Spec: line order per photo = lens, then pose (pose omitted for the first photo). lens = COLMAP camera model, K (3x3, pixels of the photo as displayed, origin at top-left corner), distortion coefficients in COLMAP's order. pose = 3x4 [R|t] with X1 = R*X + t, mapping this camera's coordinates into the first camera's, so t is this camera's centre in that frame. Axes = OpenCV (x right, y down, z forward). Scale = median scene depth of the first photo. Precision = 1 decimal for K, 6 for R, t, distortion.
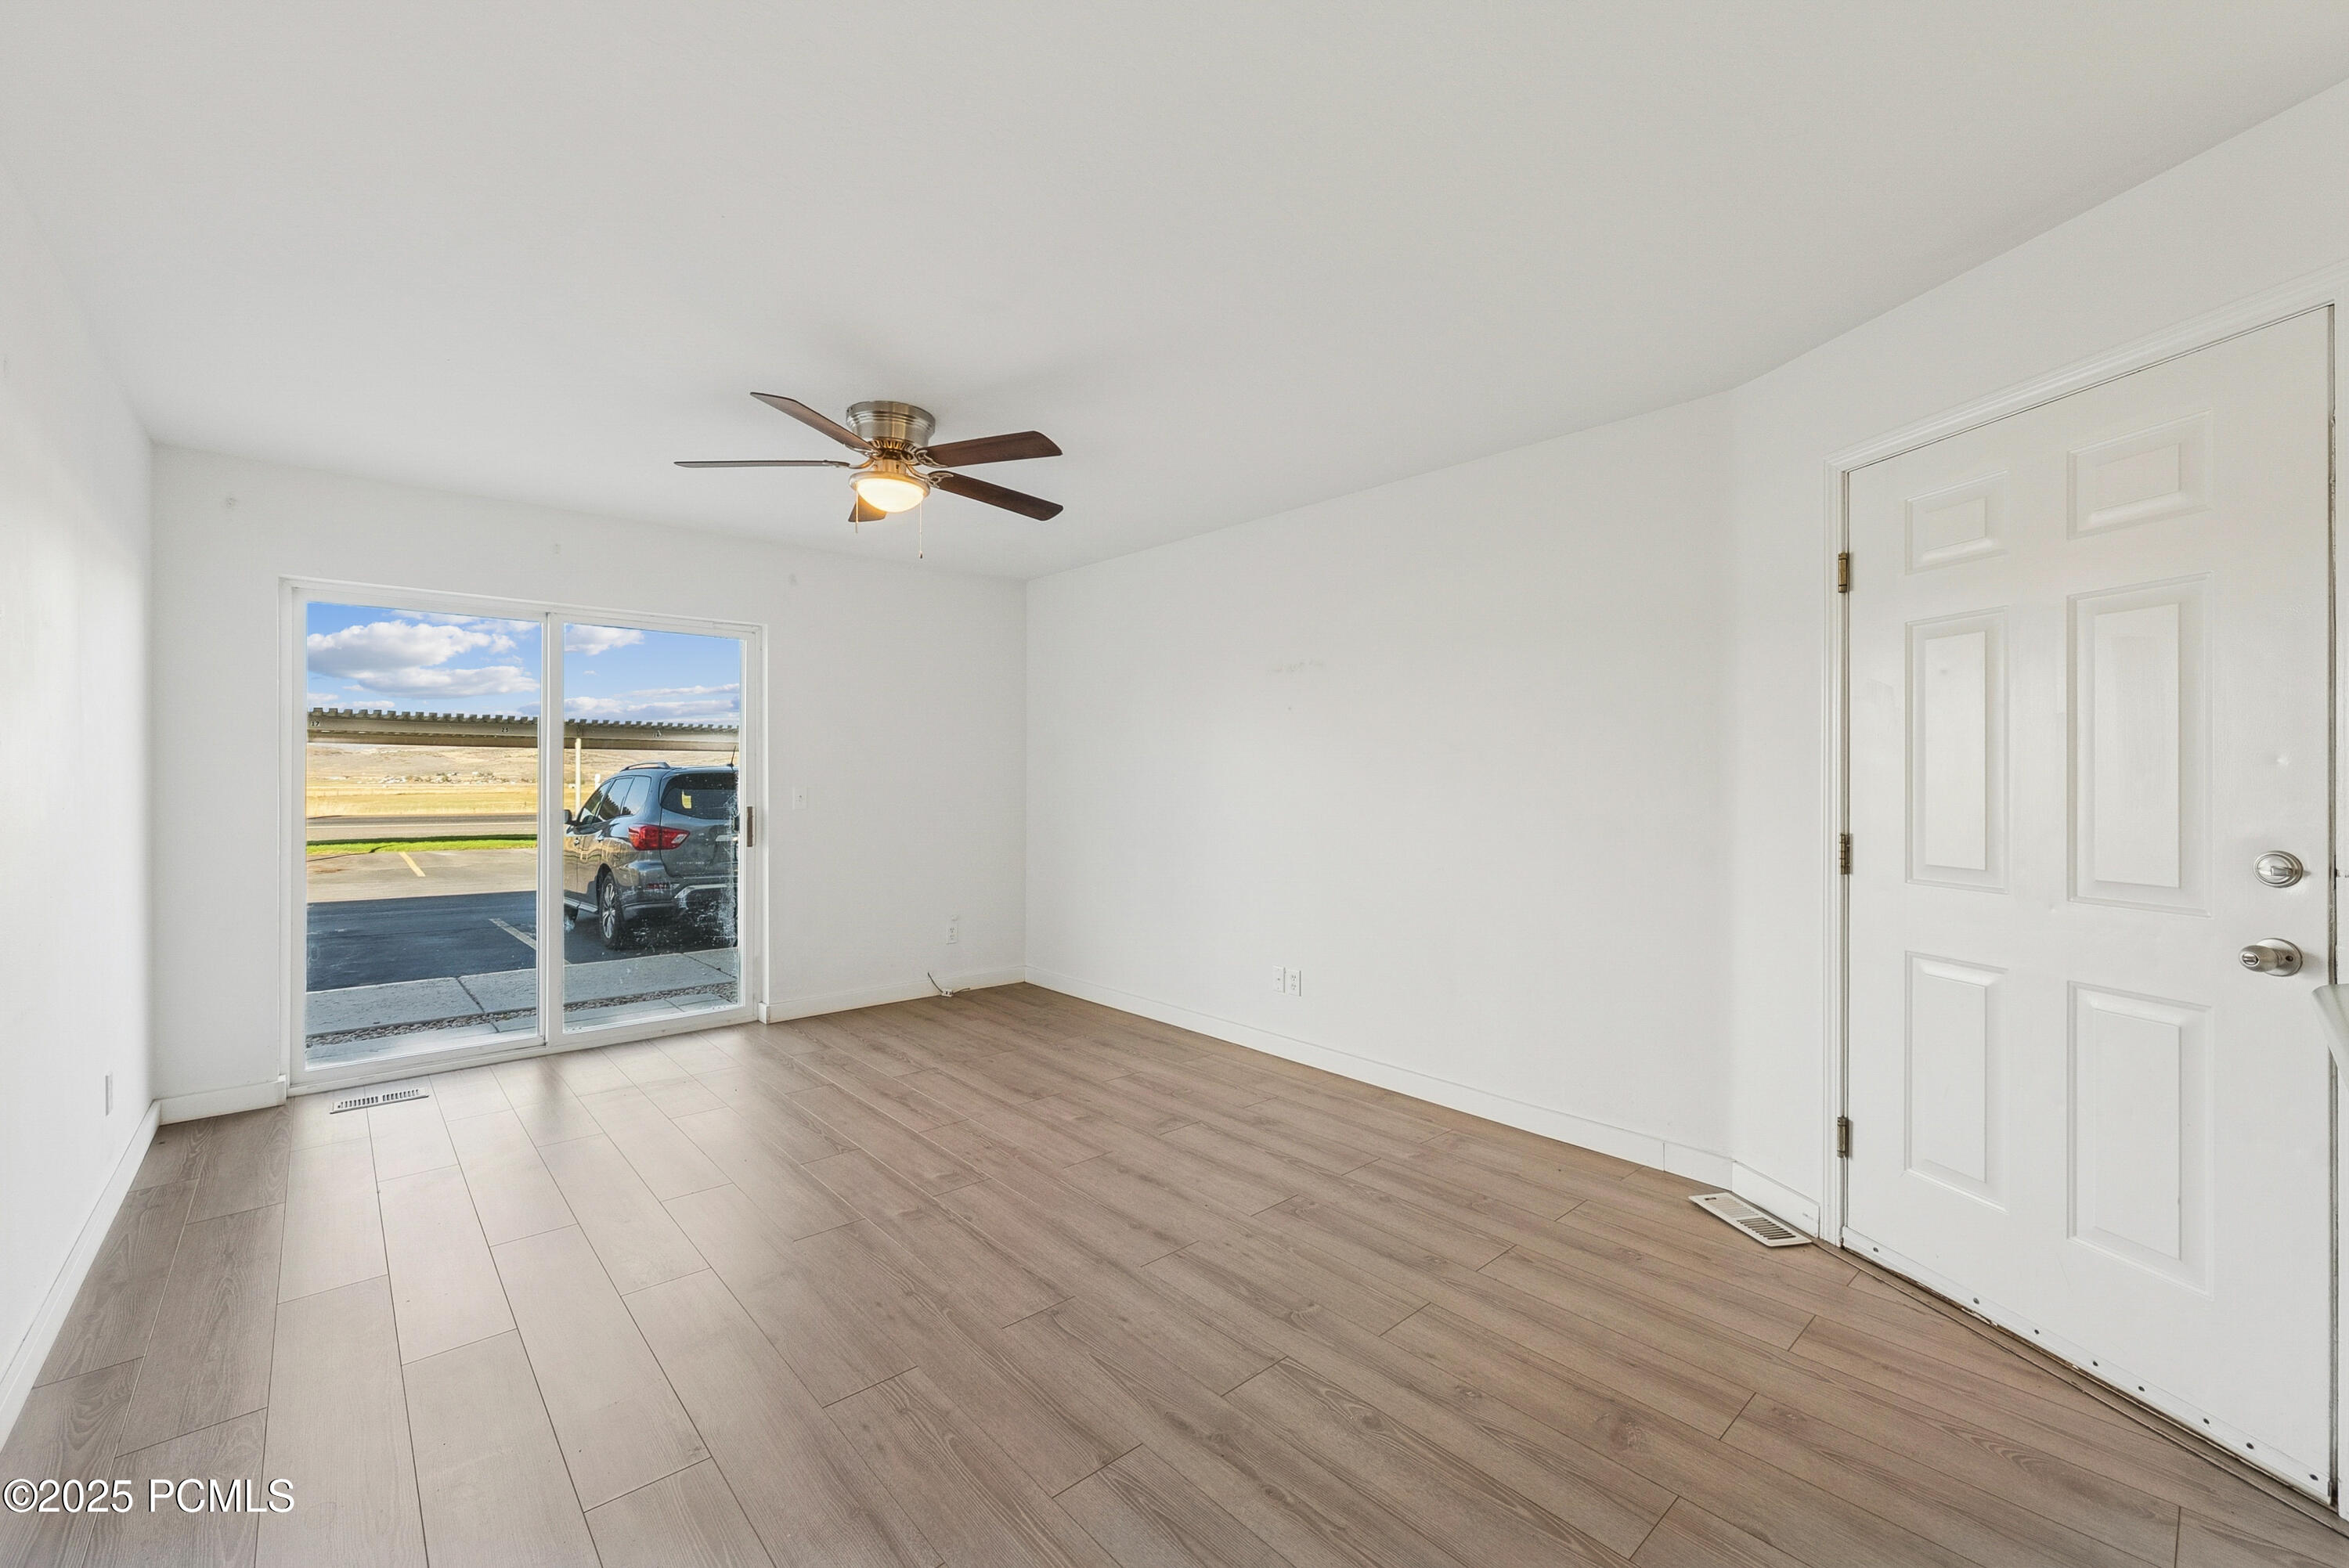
lens RADIAL K [[964.5, 0, 1161.0], [0, 964.5, 773.7], [0, 0, 1]] dist [0.005943, -0.001897]
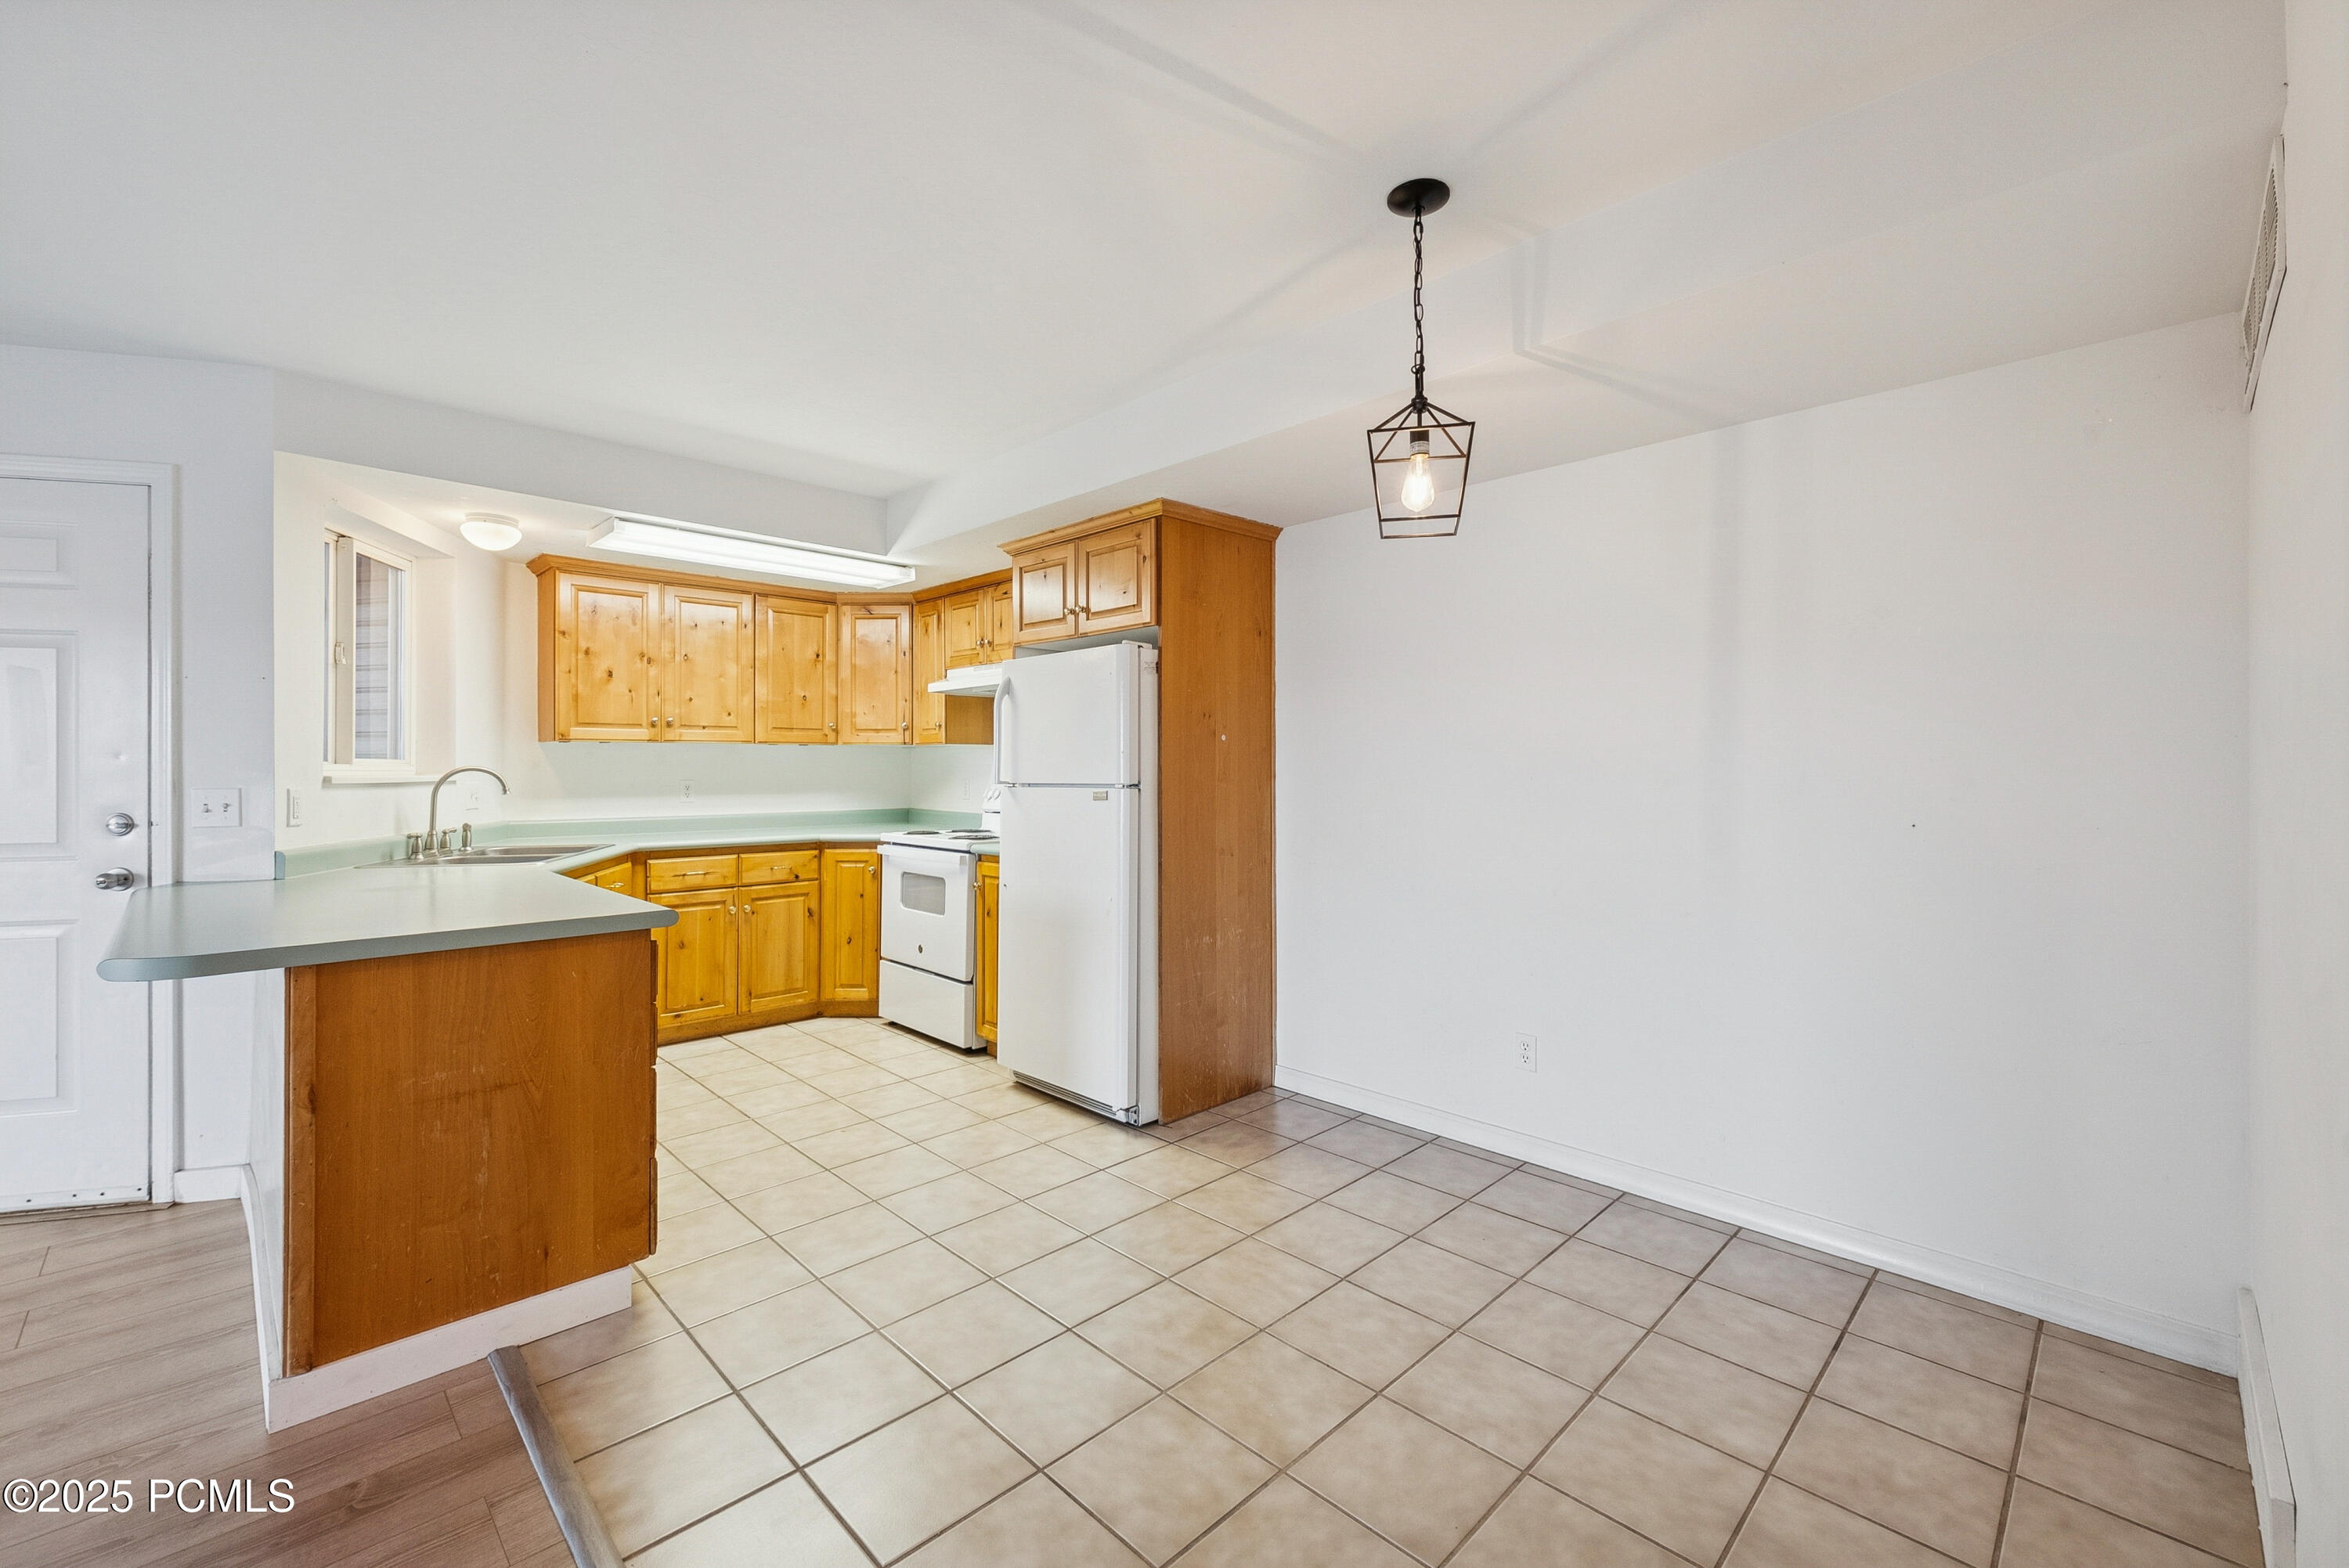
lens RADIAL K [[964.5, 0, 1176.9], [0, 964.5, 764.6], [0, 0, 1]] dist [0.005943, -0.001897]
pose [[-0.062771, 0.001521, 0.998027, -0.243469], [-0.000964, 0.999998, -0.001585, 0.000090], [-0.998027, -0.001061, -0.062770, -0.281246]]
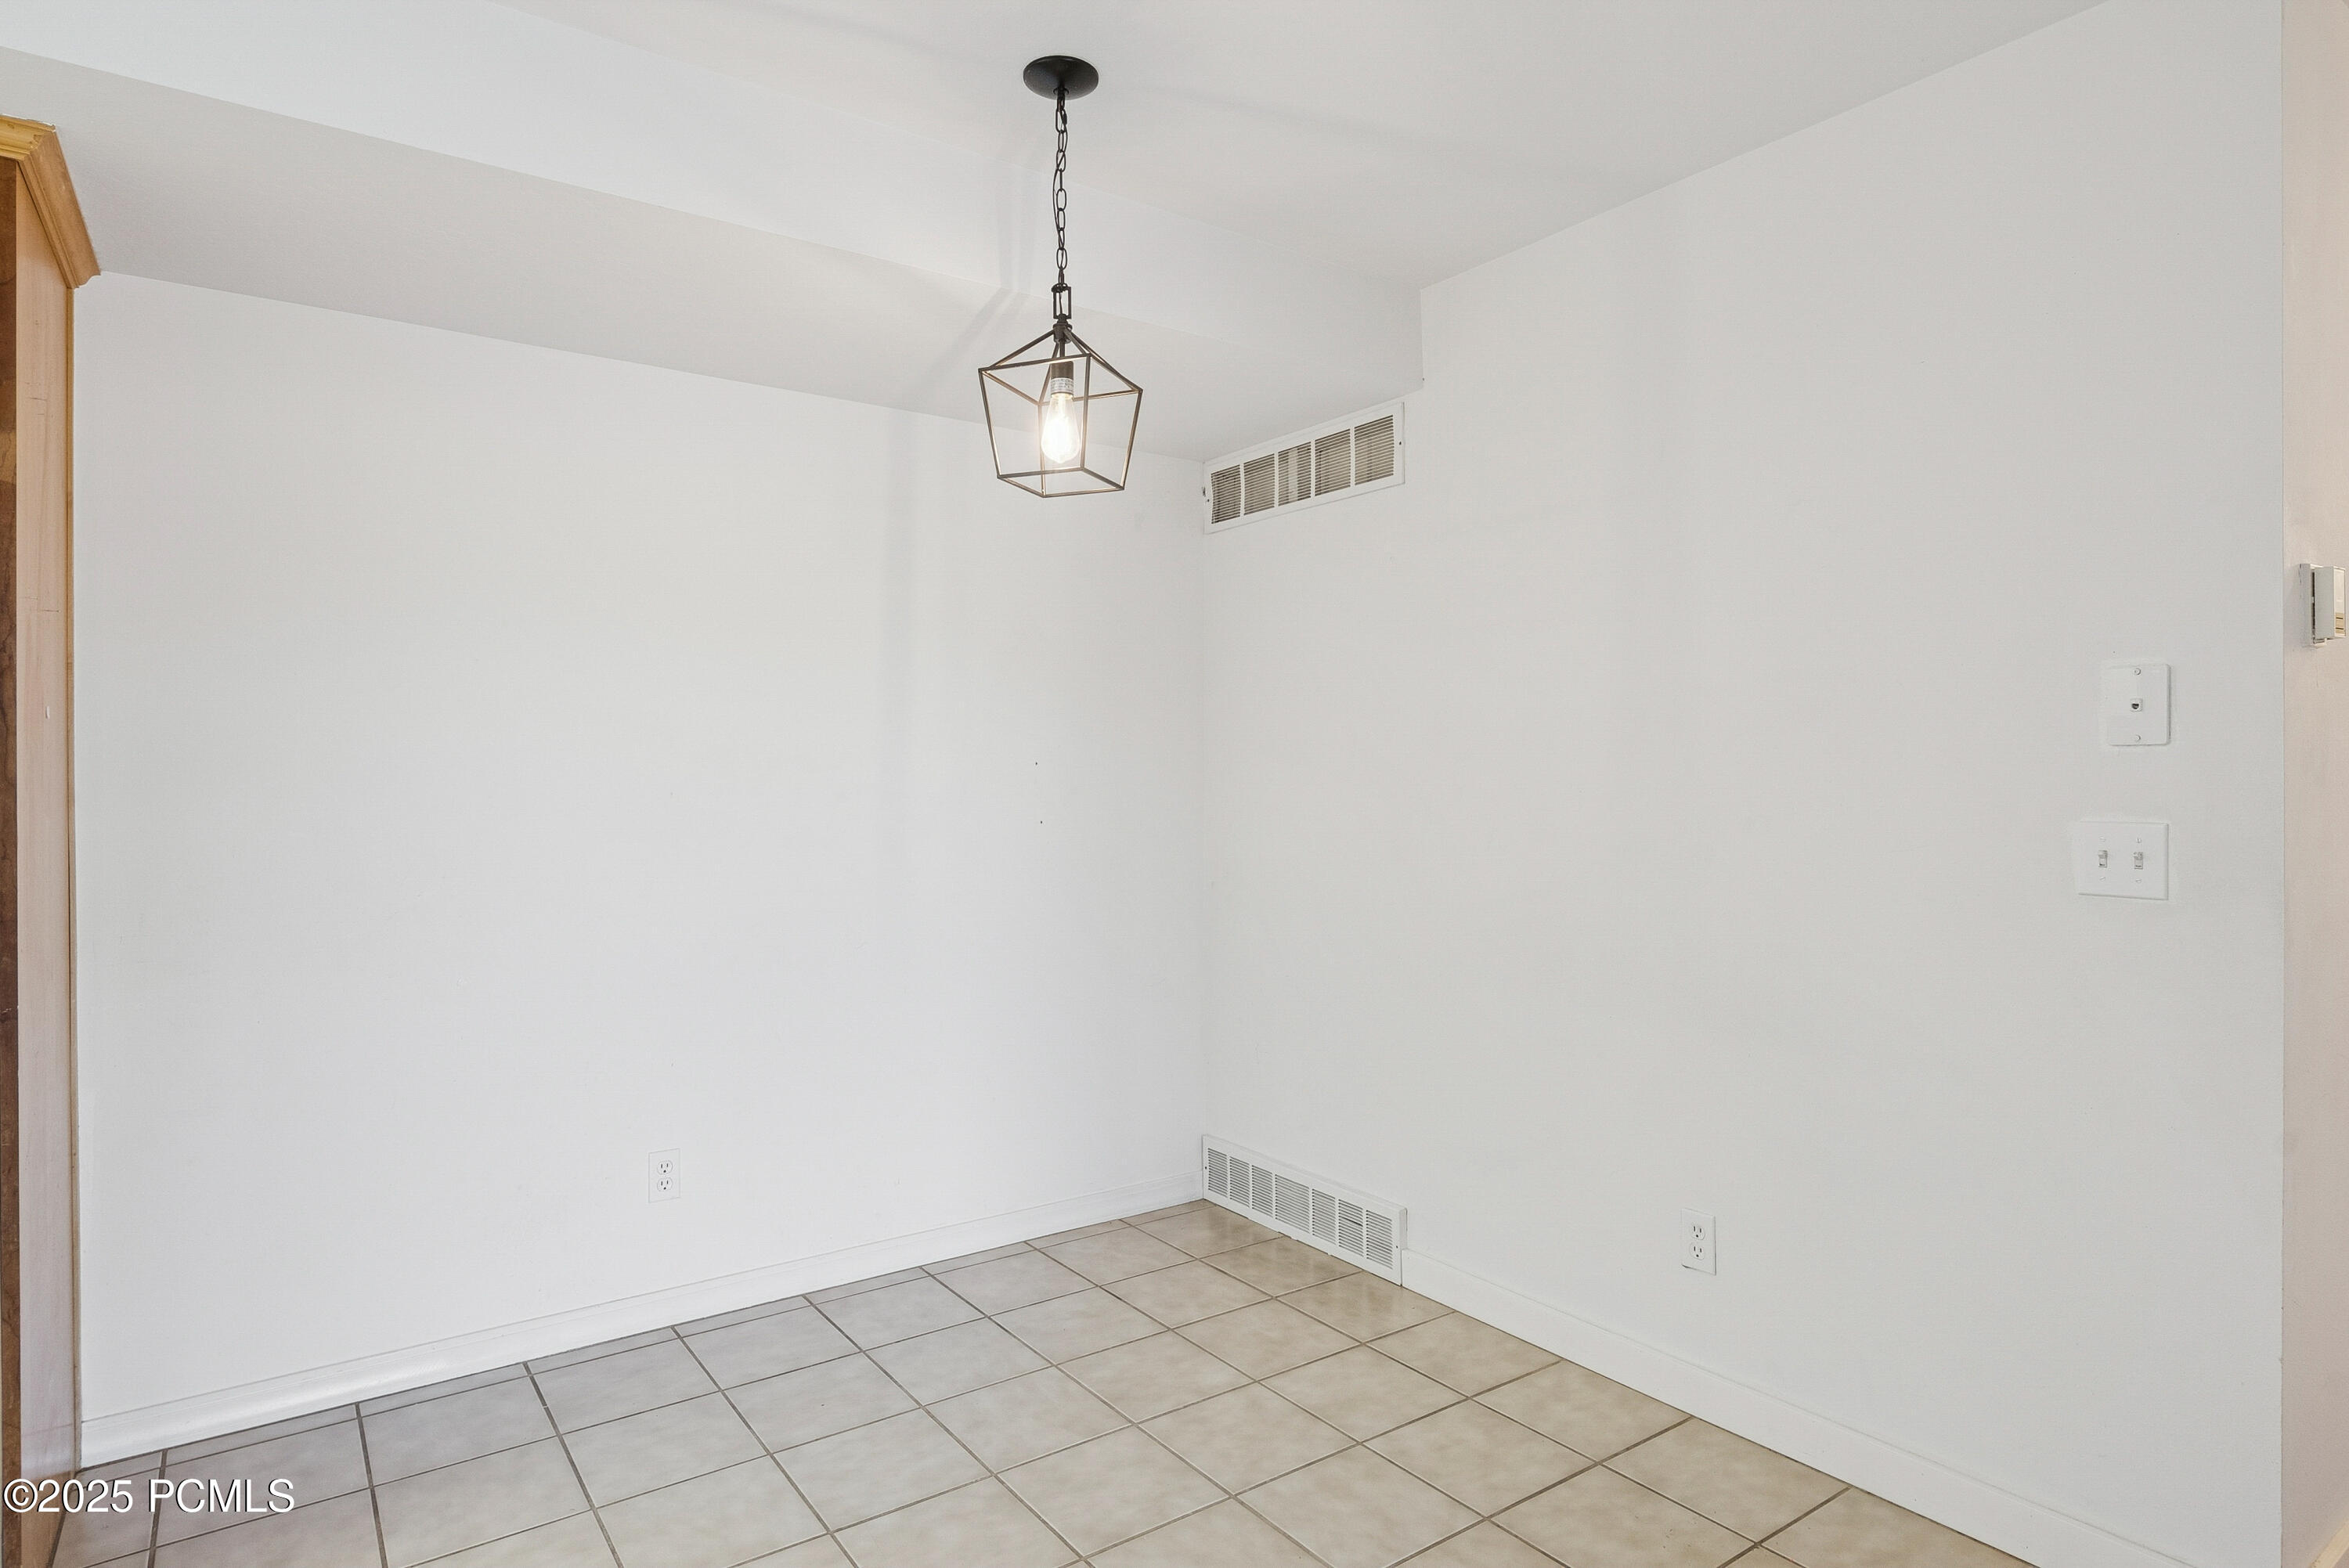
lens RADIAL K [[1279.6, 0, 1166.9], [0, 1279.6, 780.8], [0, 0, 1]] dist [-0.004041, -0.001305]
pose [[-0.995000, 0.001628, 0.099867, 0.152412], [0.001686, 0.999998, 0.000494, 0.001934], [-0.099866, 0.000660, -0.995001, 0.096461]]
